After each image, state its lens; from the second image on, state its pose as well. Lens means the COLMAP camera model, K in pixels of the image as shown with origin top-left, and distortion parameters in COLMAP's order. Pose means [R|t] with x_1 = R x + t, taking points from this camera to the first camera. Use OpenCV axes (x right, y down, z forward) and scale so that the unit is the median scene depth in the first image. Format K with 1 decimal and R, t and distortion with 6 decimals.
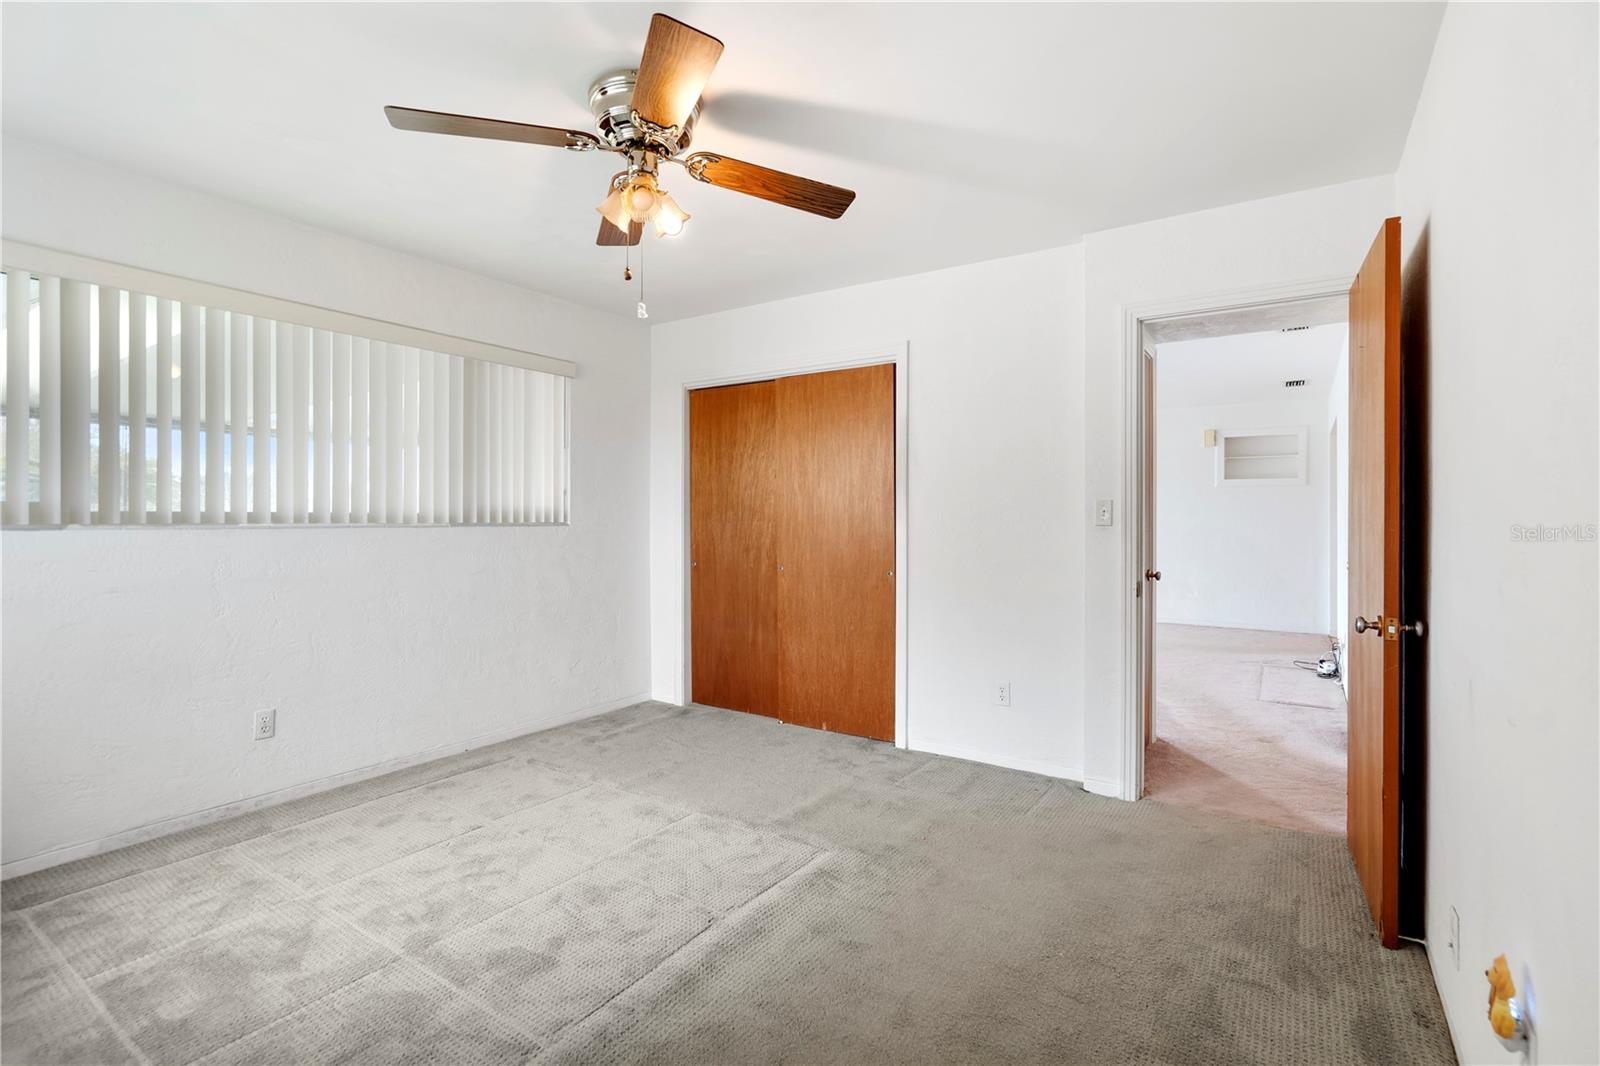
lens RADIAL K [[726.9, 0, 802.7], [0, 726.9, 518.1], [0, 0, 1]] dist [0.000907, 0.000206]
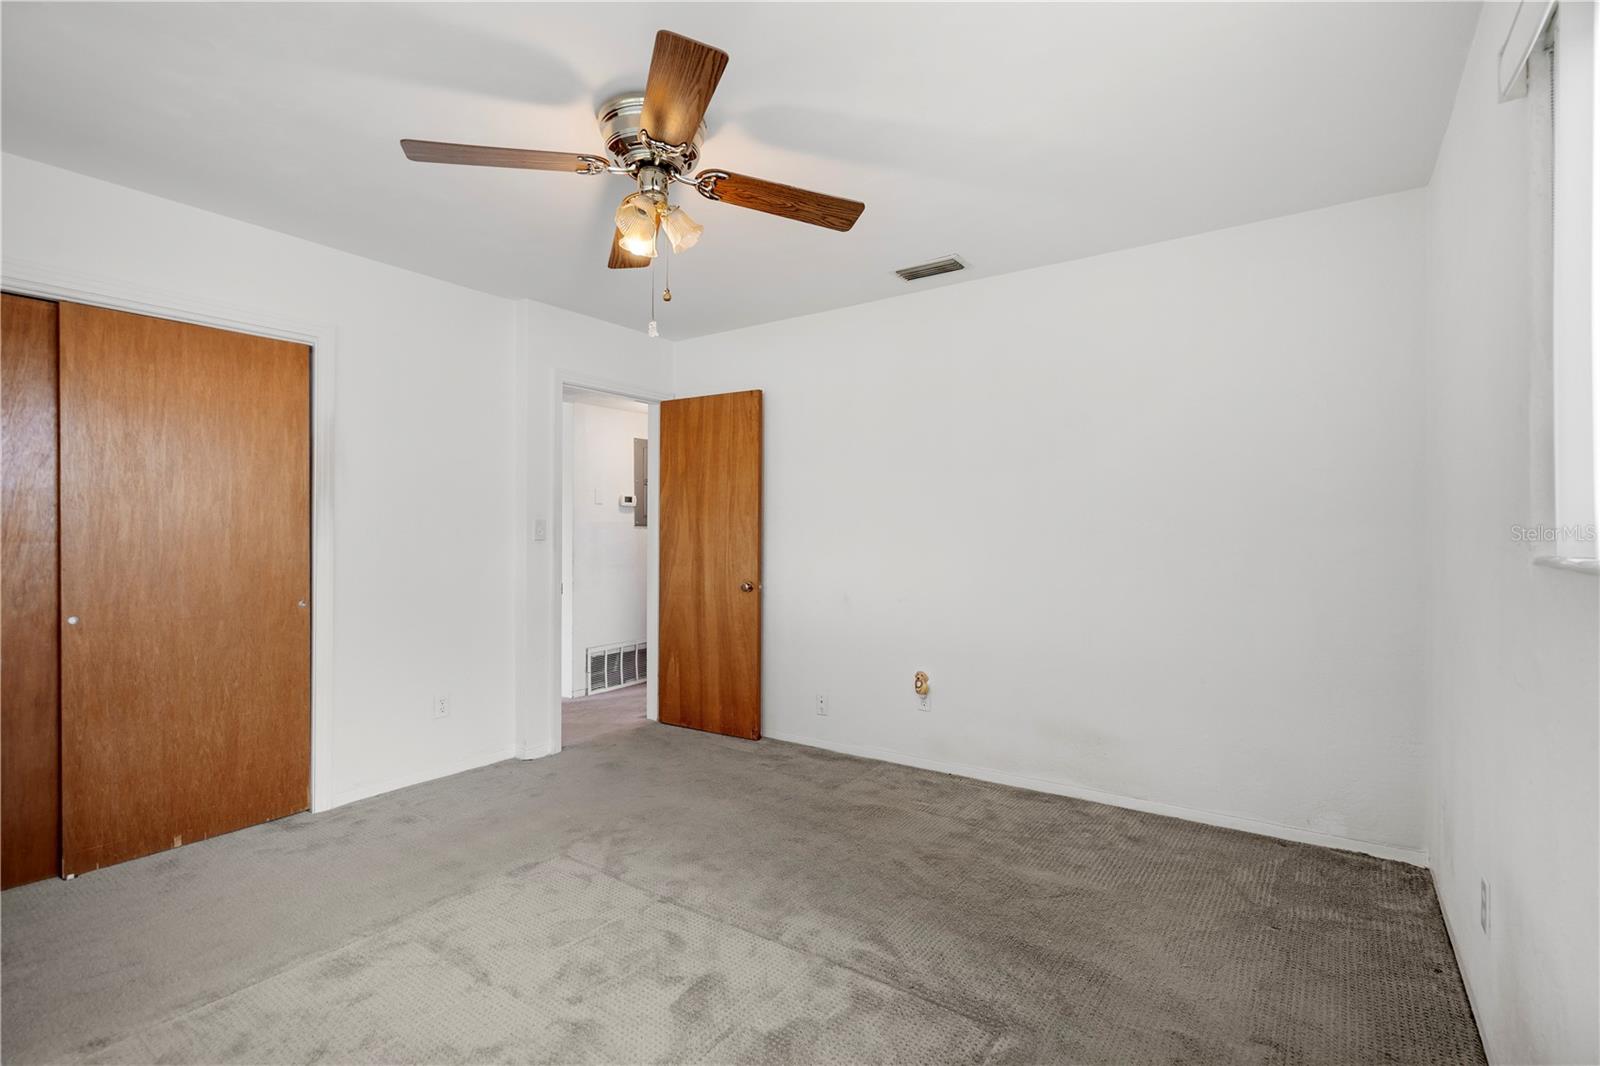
lens RADIAL K [[730.4, 0, 804.1], [0, 730.4, 534.1], [0, 0, 1]] dist [-0.000853, -0.000182]
pose [[0.044358, -0.003339, 0.999010, -0.695981], [0.003501, 0.999989, 0.003186, -0.001778], [-0.999010, 0.003356, 0.044369, 0.423818]]
